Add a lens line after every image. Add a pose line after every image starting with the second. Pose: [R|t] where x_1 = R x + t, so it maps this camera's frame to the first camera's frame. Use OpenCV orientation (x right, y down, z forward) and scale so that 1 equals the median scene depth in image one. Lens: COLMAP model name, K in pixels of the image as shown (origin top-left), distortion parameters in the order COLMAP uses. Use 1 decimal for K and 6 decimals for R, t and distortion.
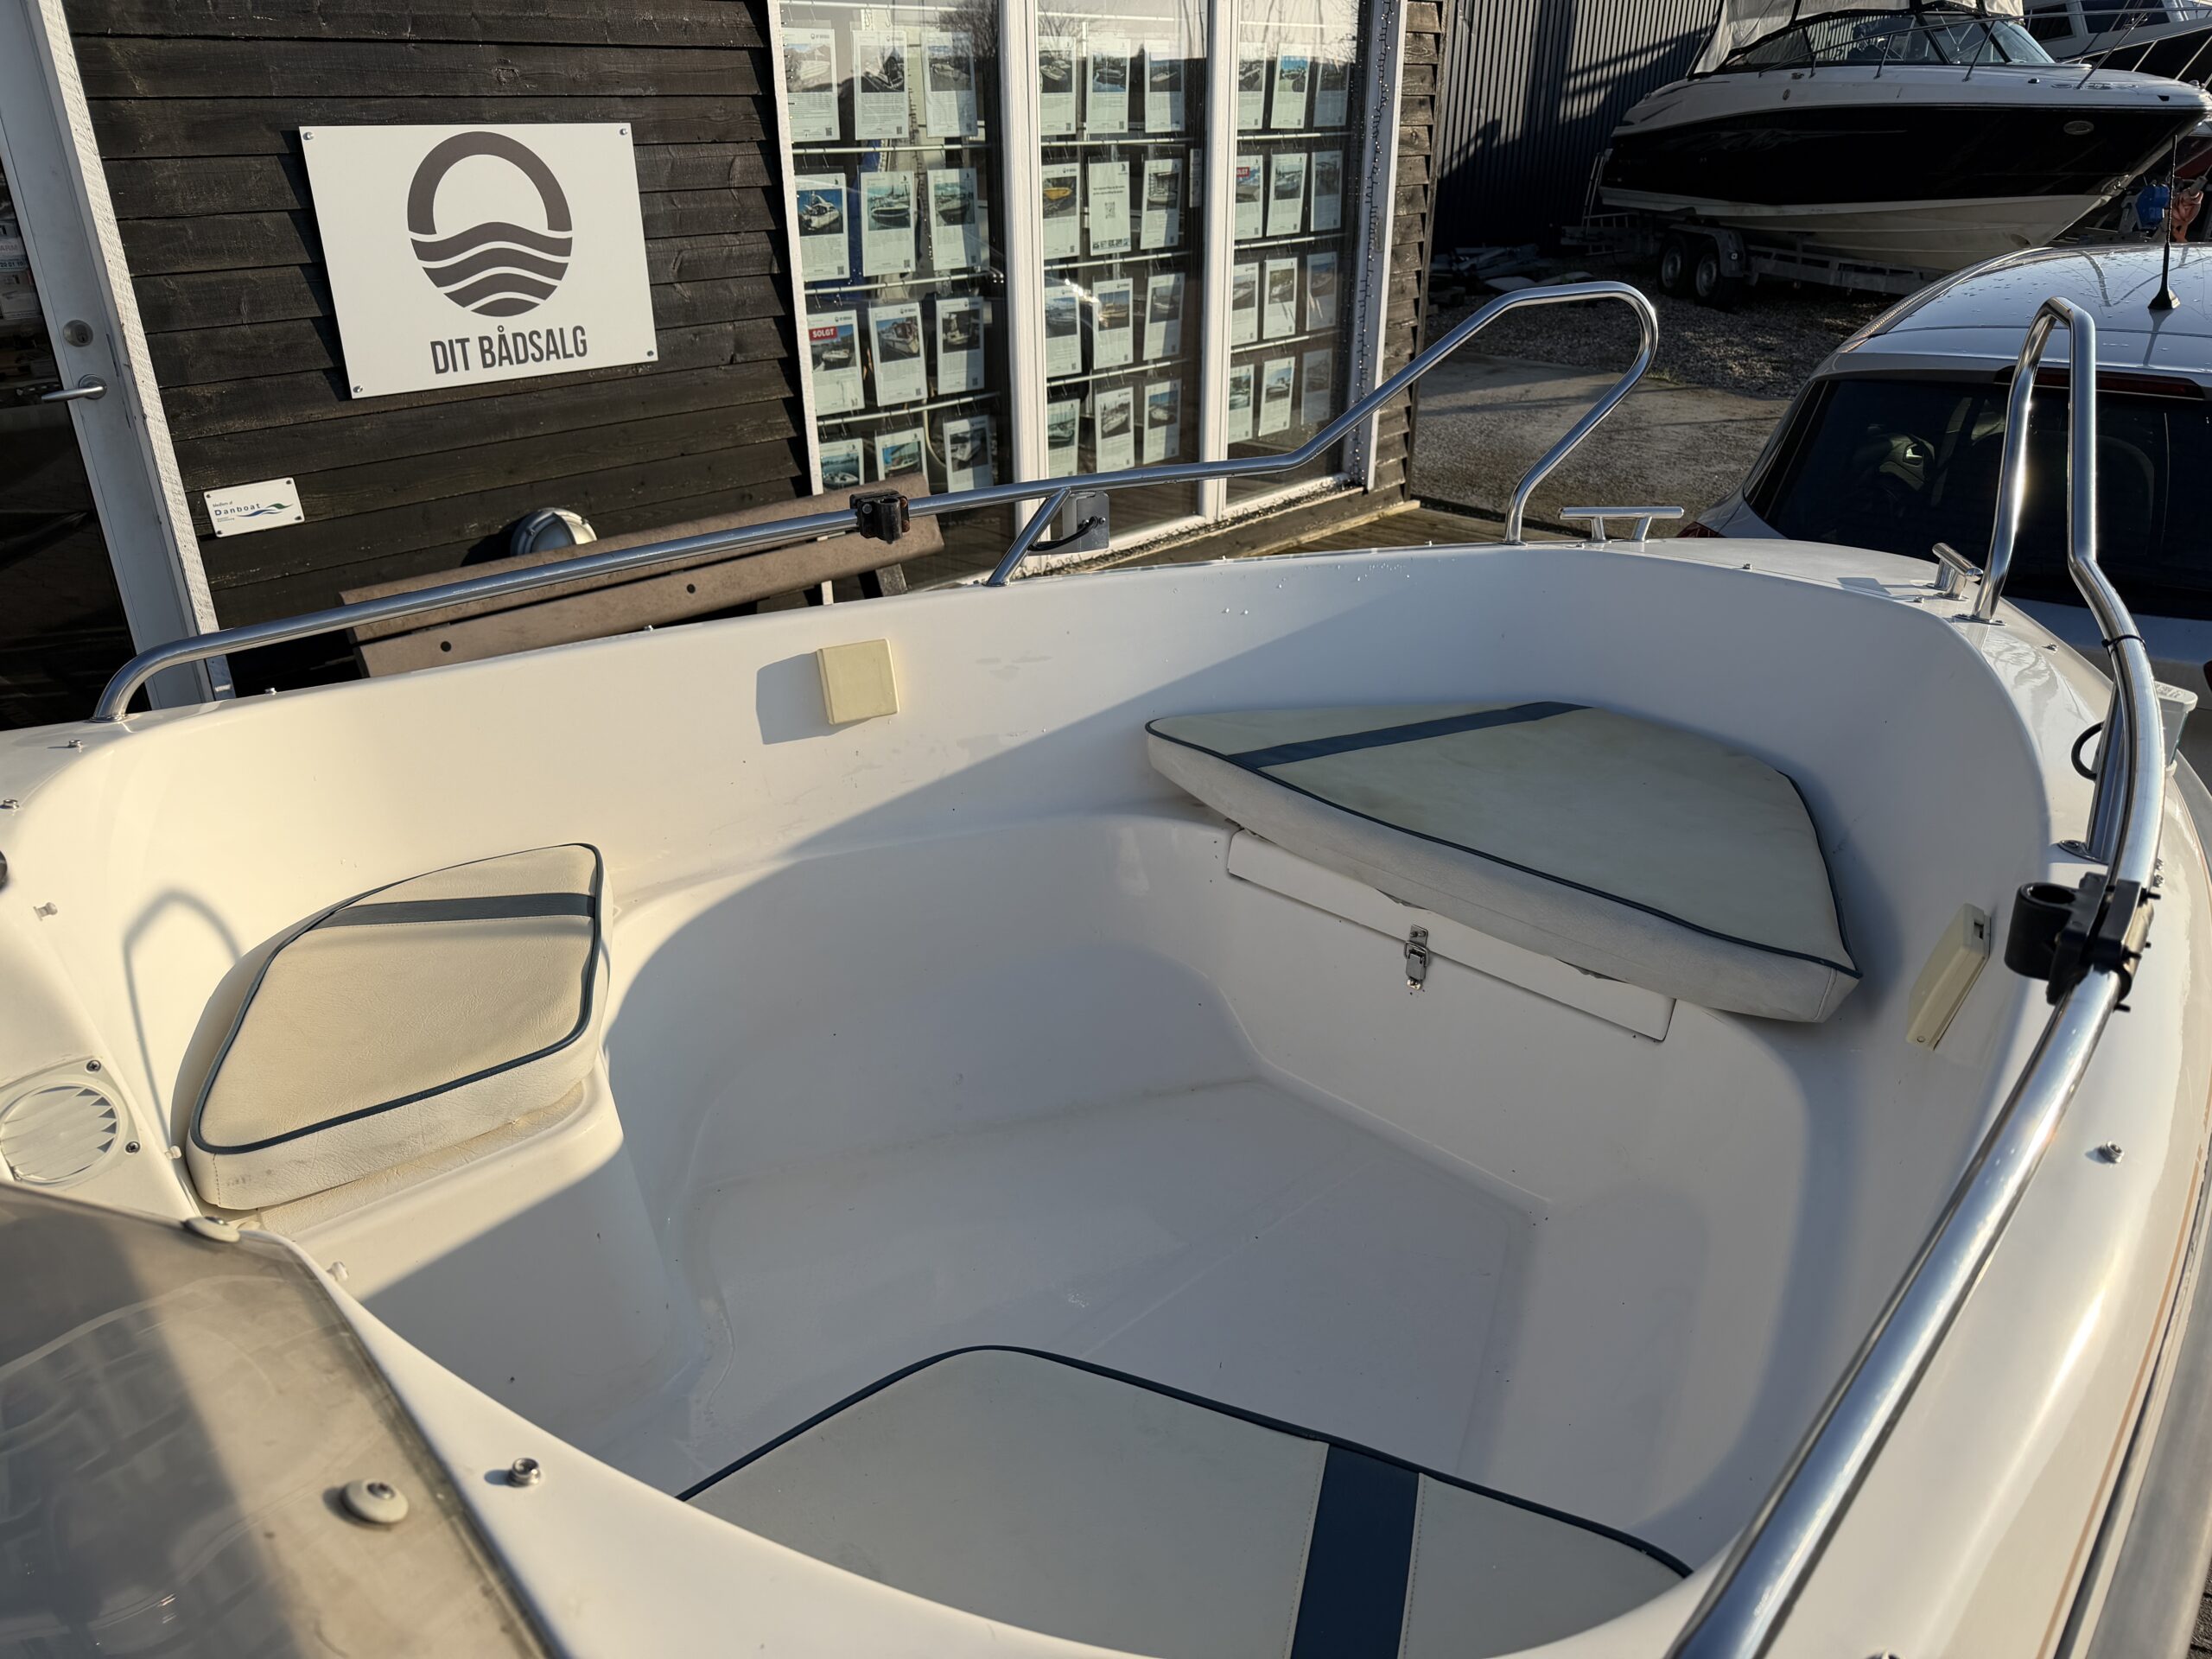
lens RADIAL K [[1563.4, 0, 1106.0], [0, 1563.4, 829.5], [0, 0, 1]] dist [0.062575, -0.085709]
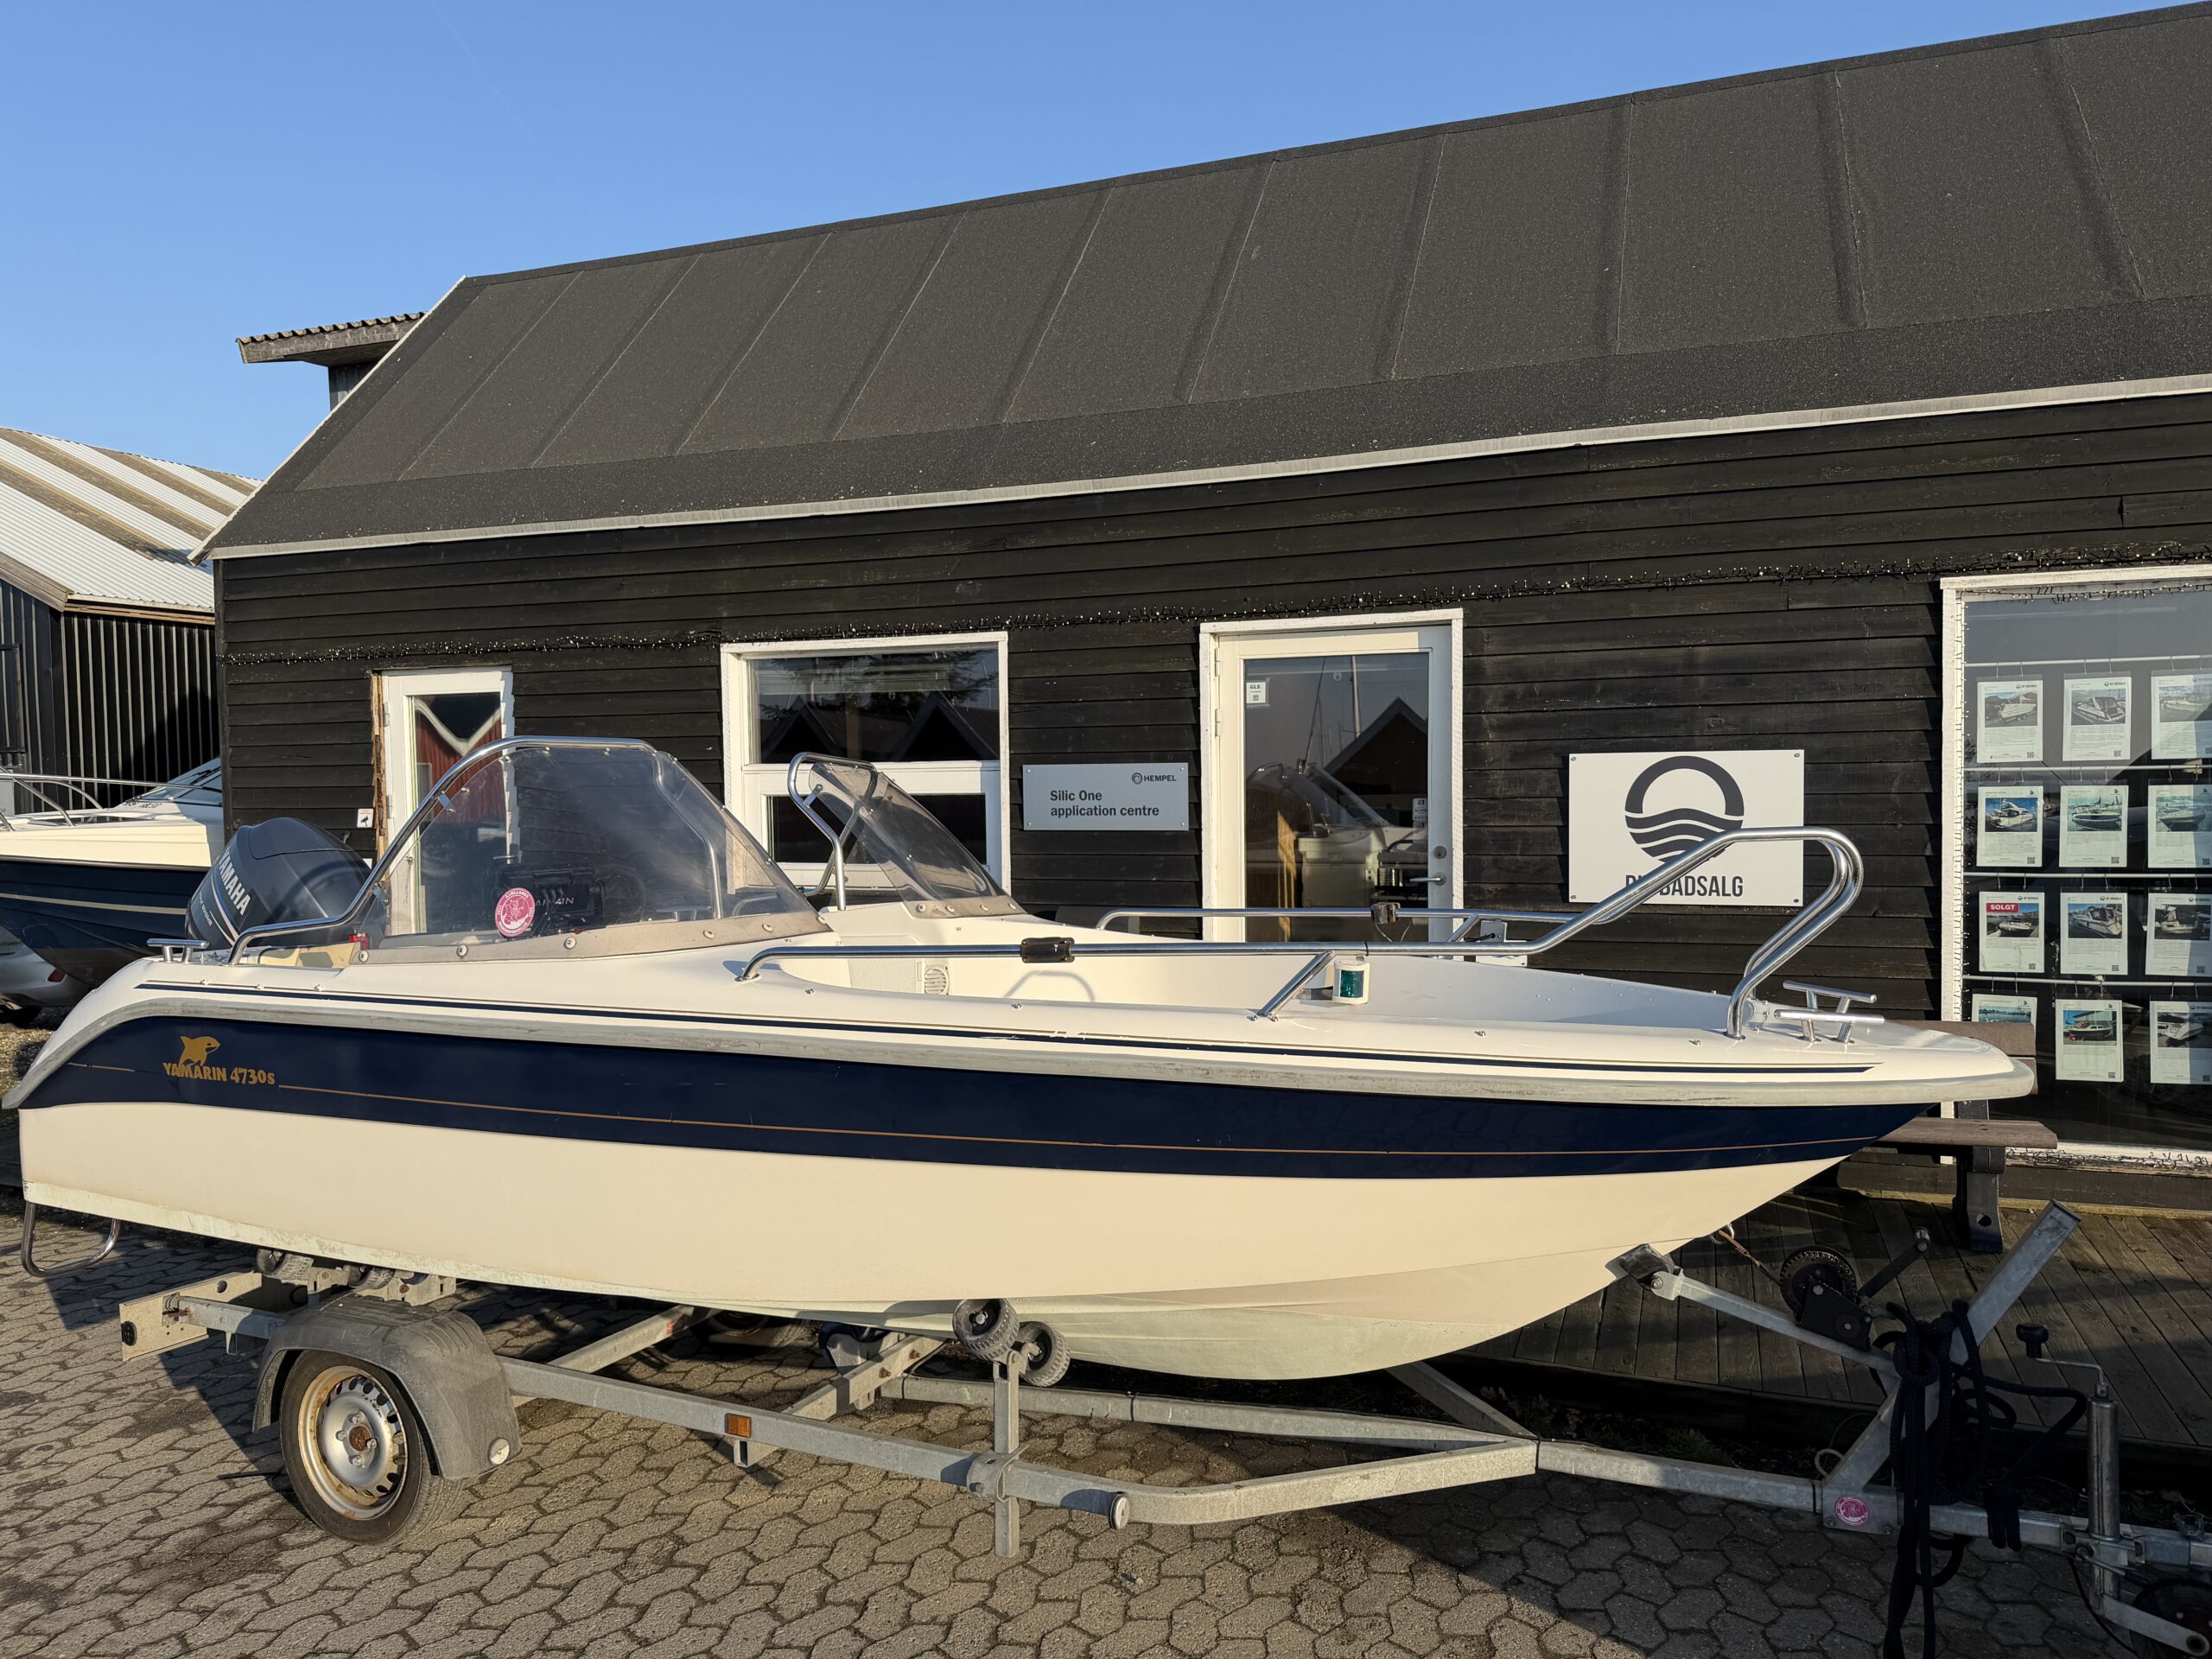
lens RADIAL K [[1563.4, 0, 1106.0], [0, 1563.4, 829.5], [0, 0, 1]] dist [0.062575, -0.085709]
pose [[0.363234, 0.034435, -0.931061, 0.711367], [-0.376340, 0.919588, -0.112811, 0.023978], [0.852308, 0.391372, 0.346985, -0.024023]]
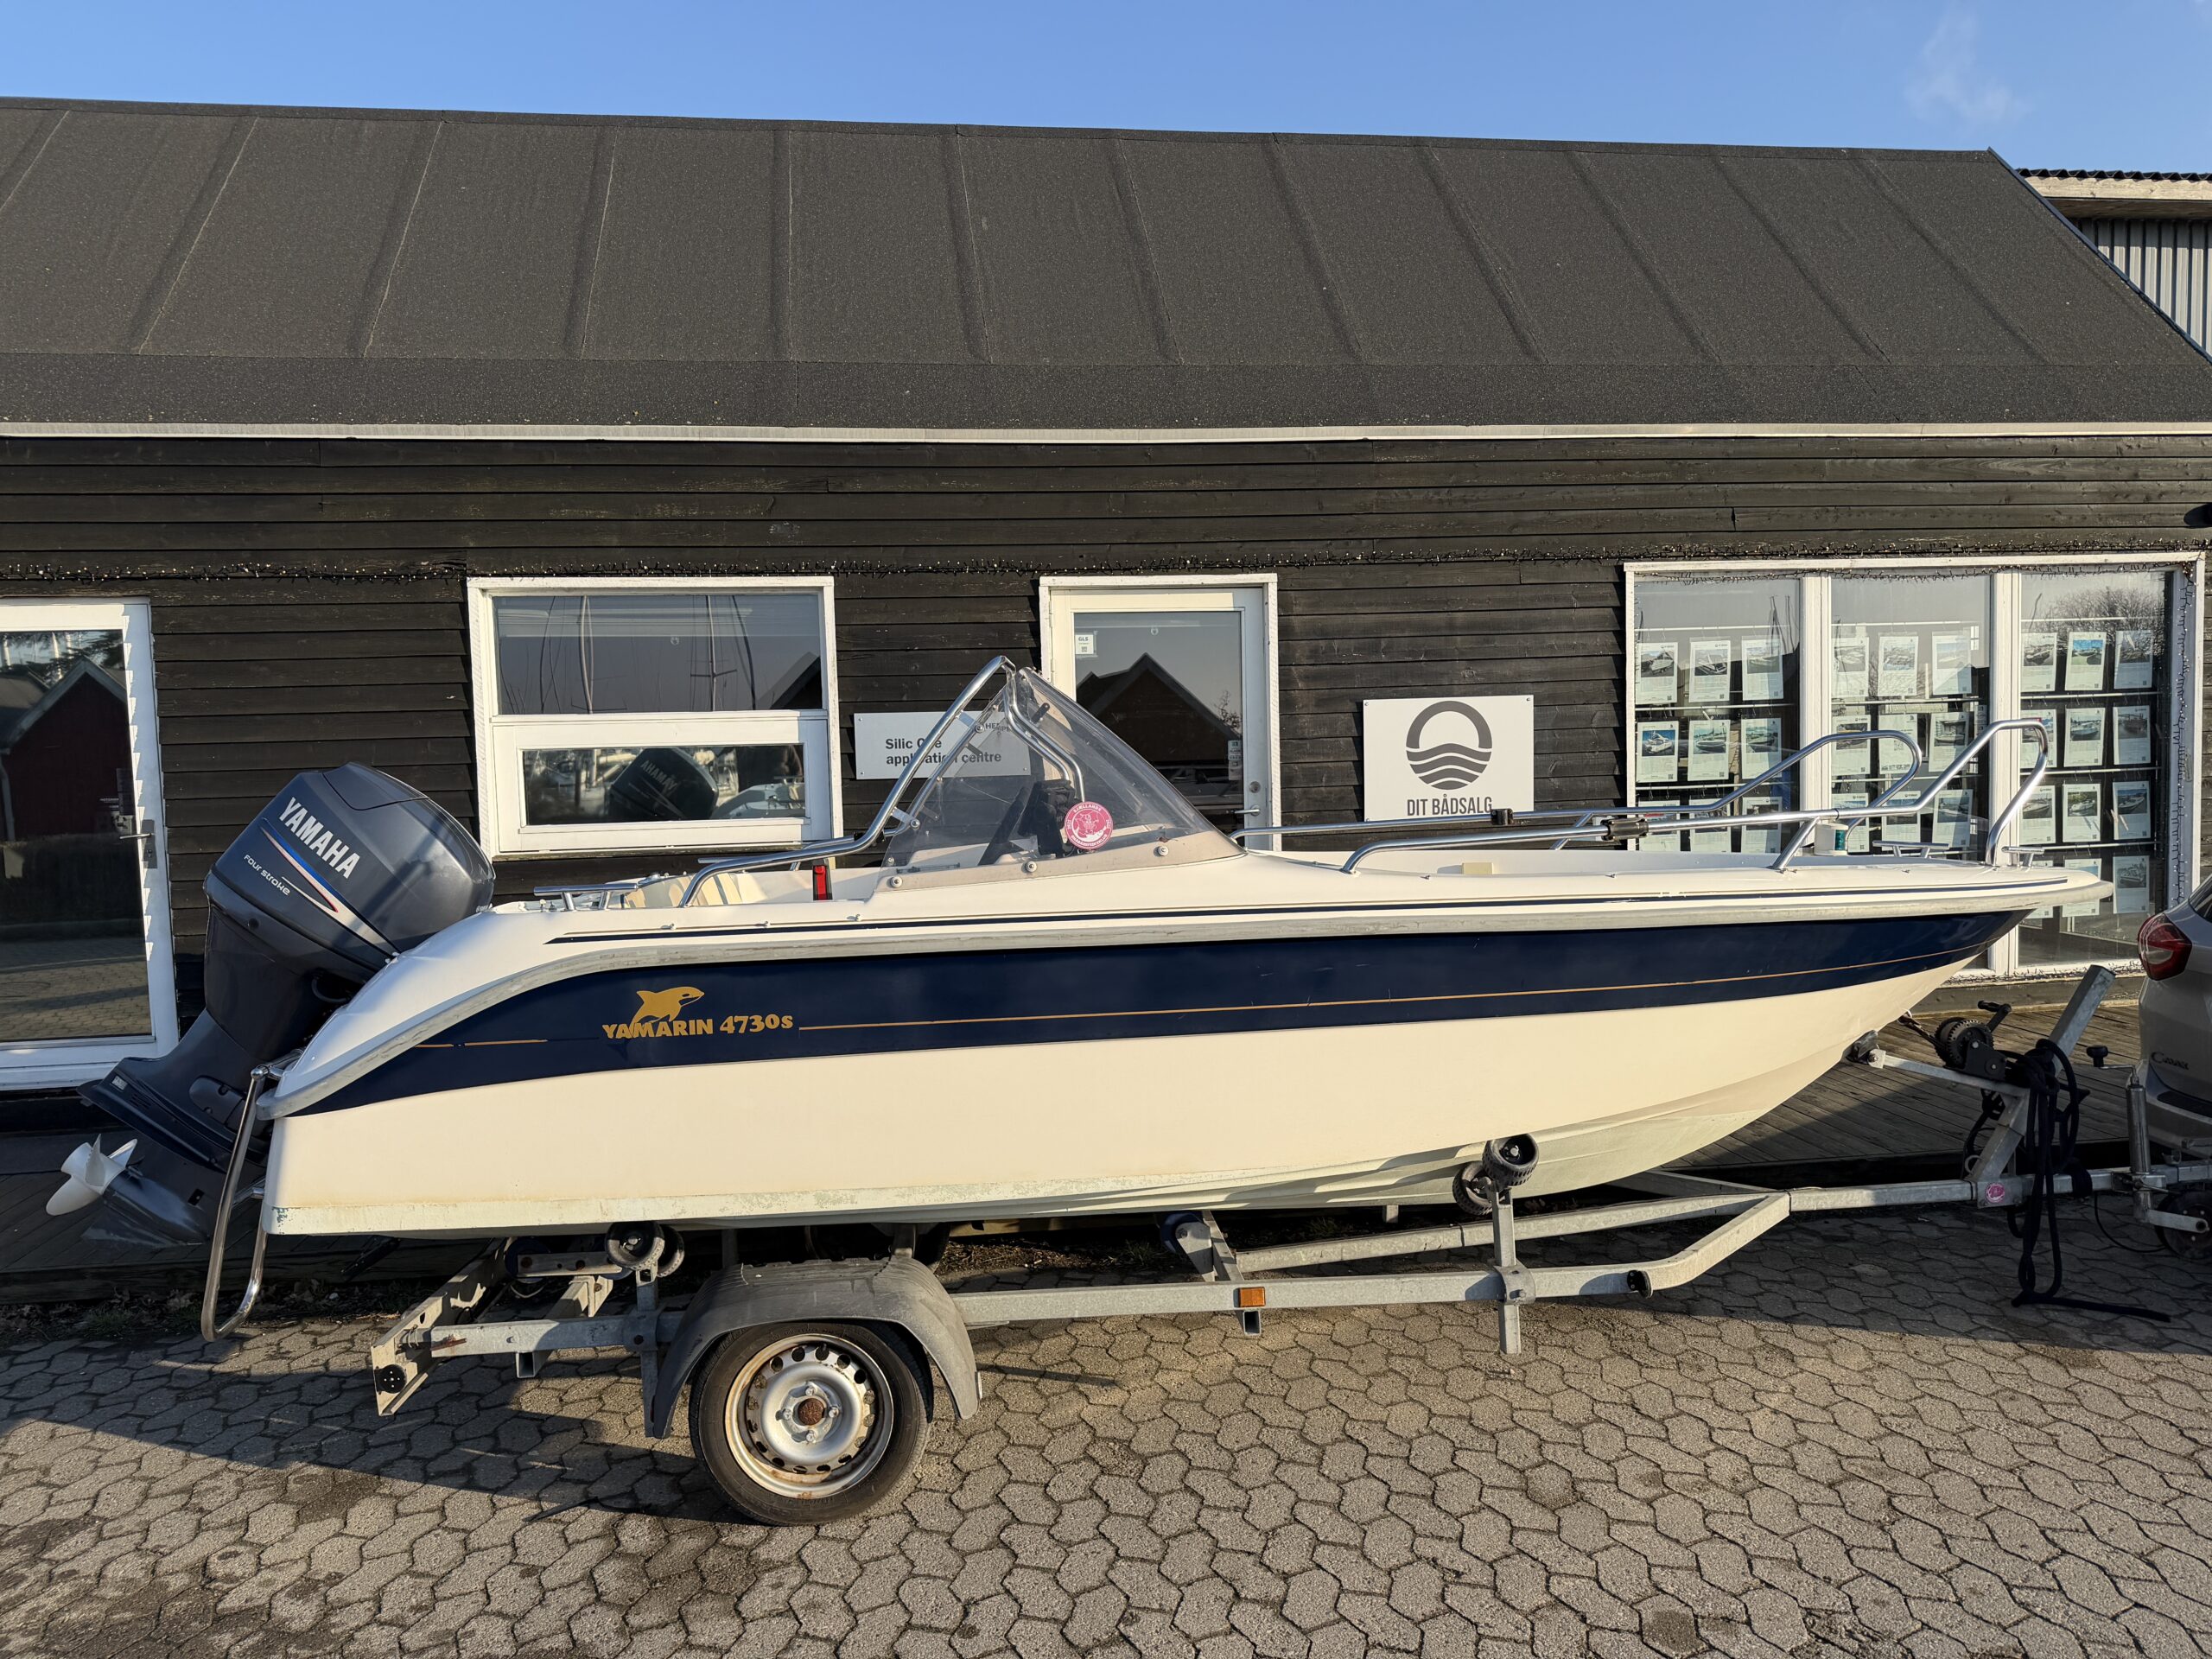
lens RADIAL K [[1563.4, 0, 1106.0], [0, 1563.4, 829.5], [0, 0, 1]] dist [0.062575, -0.085709]
pose [[0.776208, 0.022287, -0.630083, 0.408977], [-0.241188, 0.933854, -0.264091, 0.265503], [0.582520, 0.356958, 0.730240, -0.502488]]
